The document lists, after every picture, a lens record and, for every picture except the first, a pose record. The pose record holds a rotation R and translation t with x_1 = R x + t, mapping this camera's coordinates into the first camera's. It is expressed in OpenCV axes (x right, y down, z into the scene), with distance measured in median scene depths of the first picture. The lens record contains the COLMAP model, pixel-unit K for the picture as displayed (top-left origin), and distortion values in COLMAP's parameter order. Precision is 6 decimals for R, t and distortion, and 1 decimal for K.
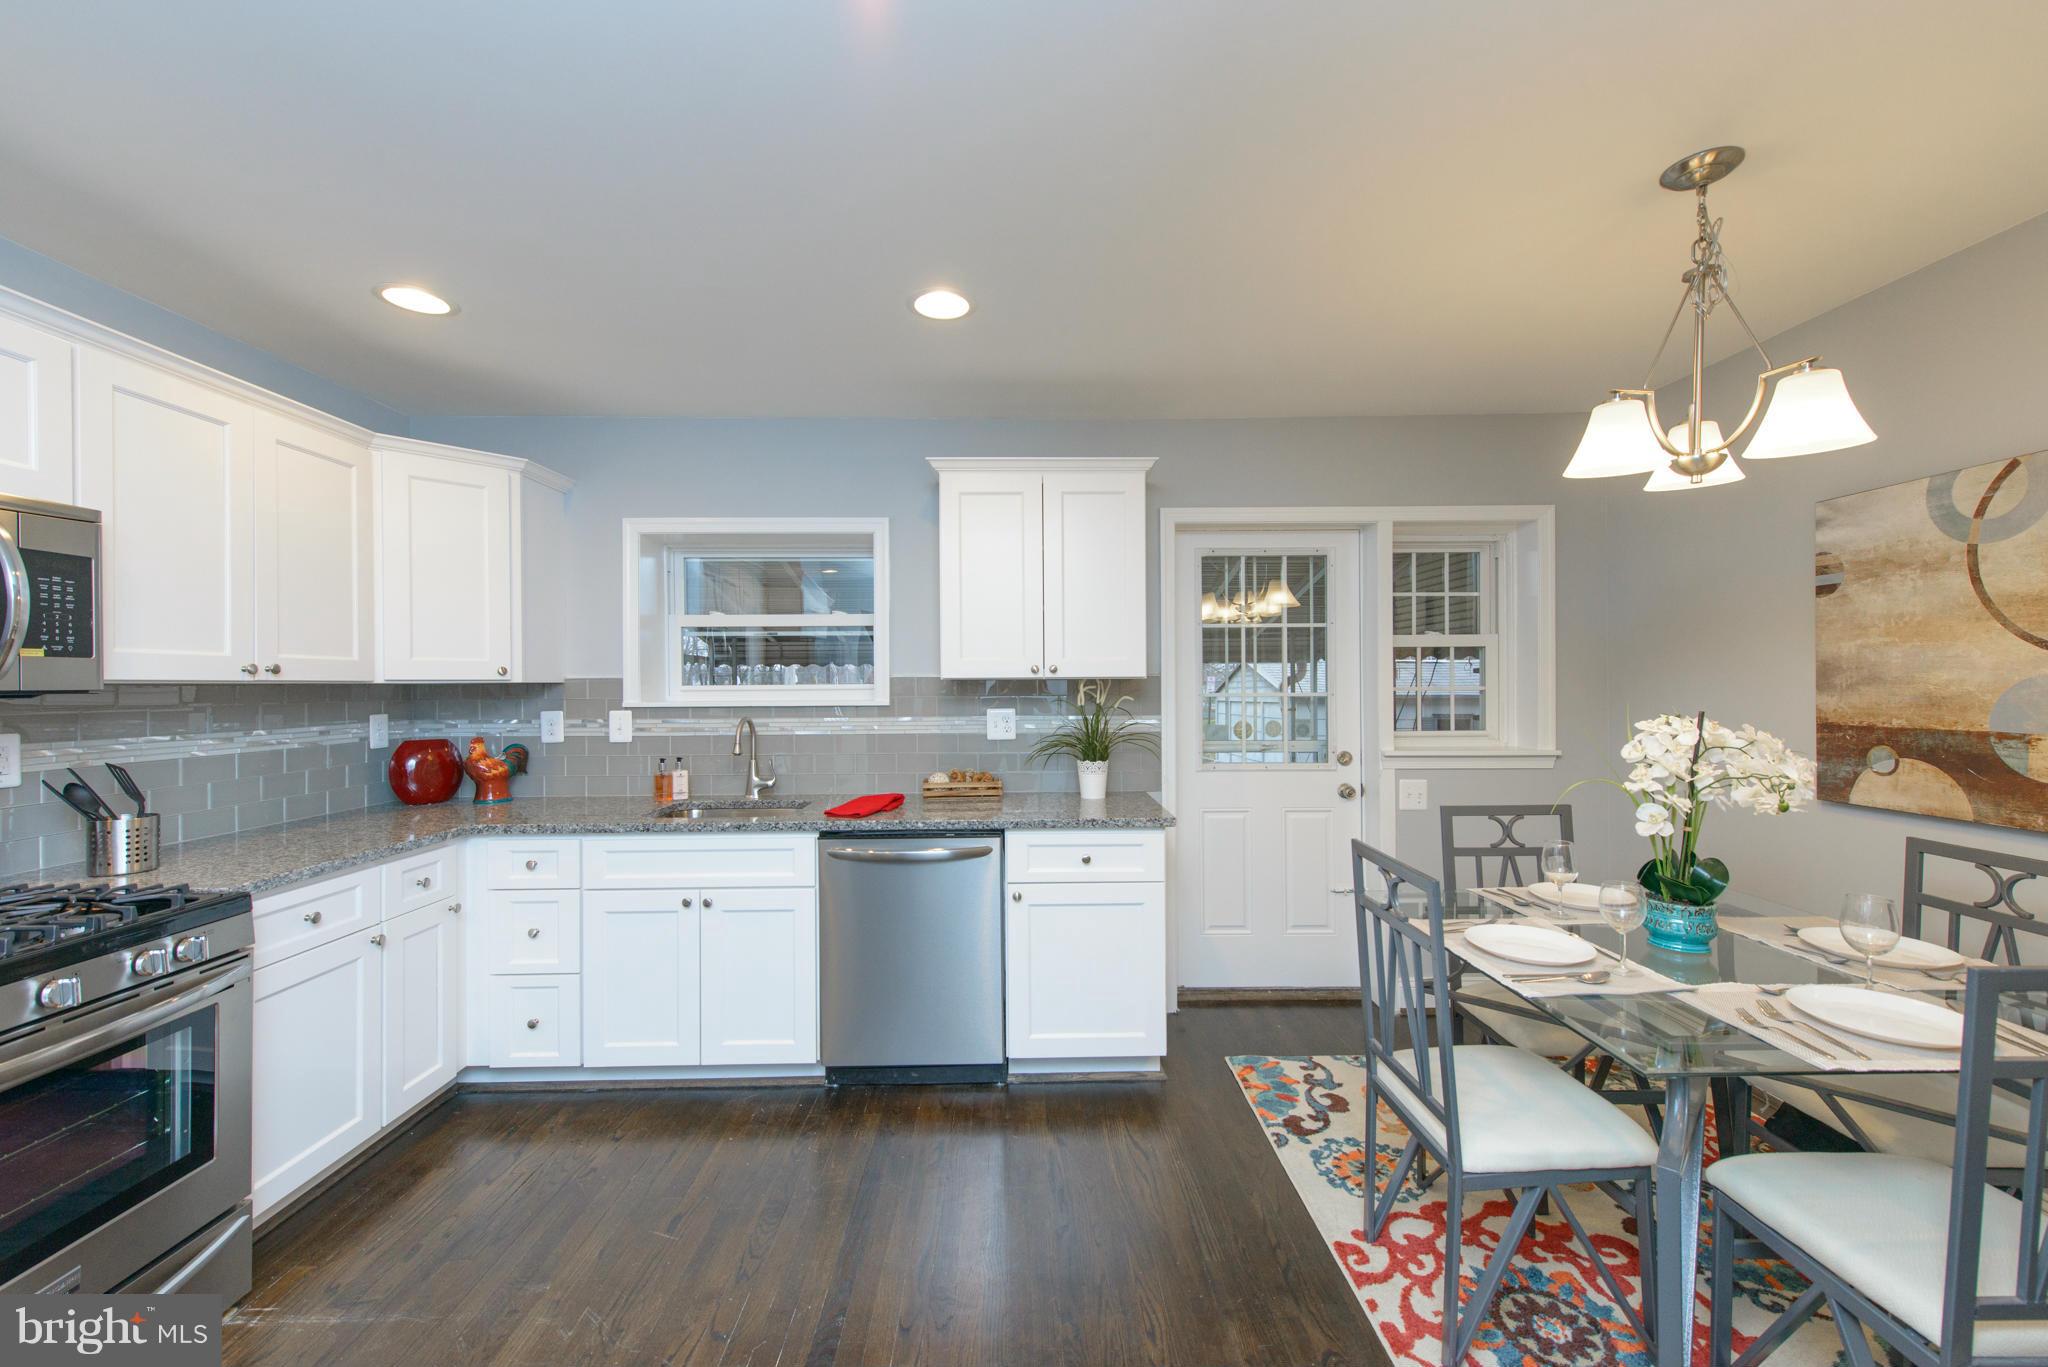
lens RADIAL K [[828.1, 0, 1048.0], [0, 828.1, 682.2], [0, 0, 1]] dist [0.019394, -0.007705]
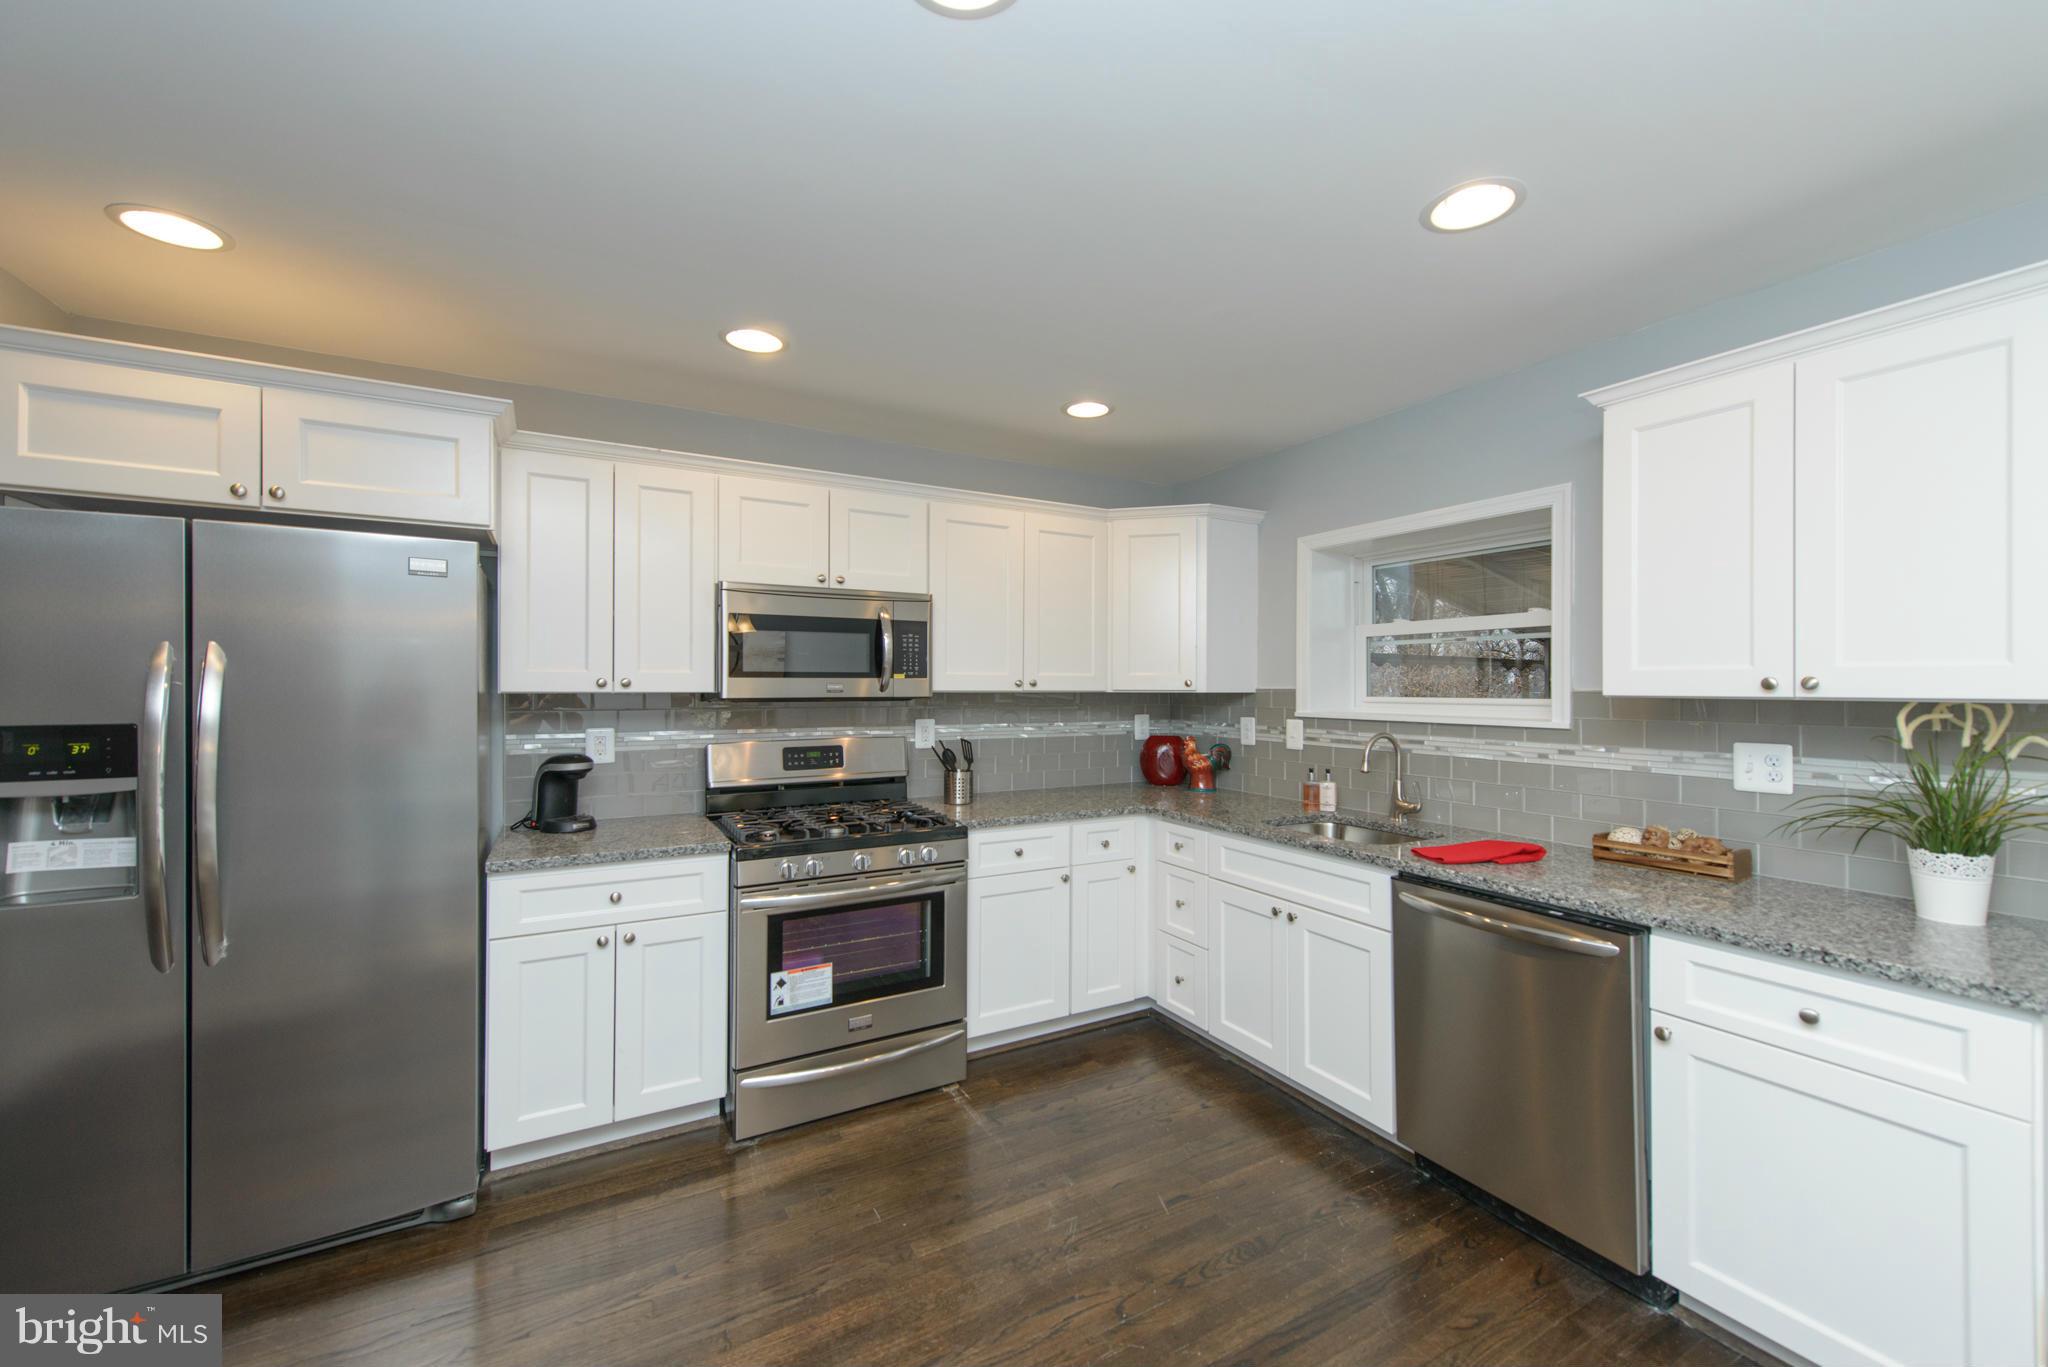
lens RADIAL K [[817.4, 0, 1030.9], [0, 817.4, 685.3], [0, 0, 1]] dist [0.019555, -0.000240]
pose [[0.460246, 0.007880, -0.887756, 0.308109], [-0.005571, 0.999967, 0.005989, -0.016677], [0.887774, 0.002189, 0.460274, 0.258275]]
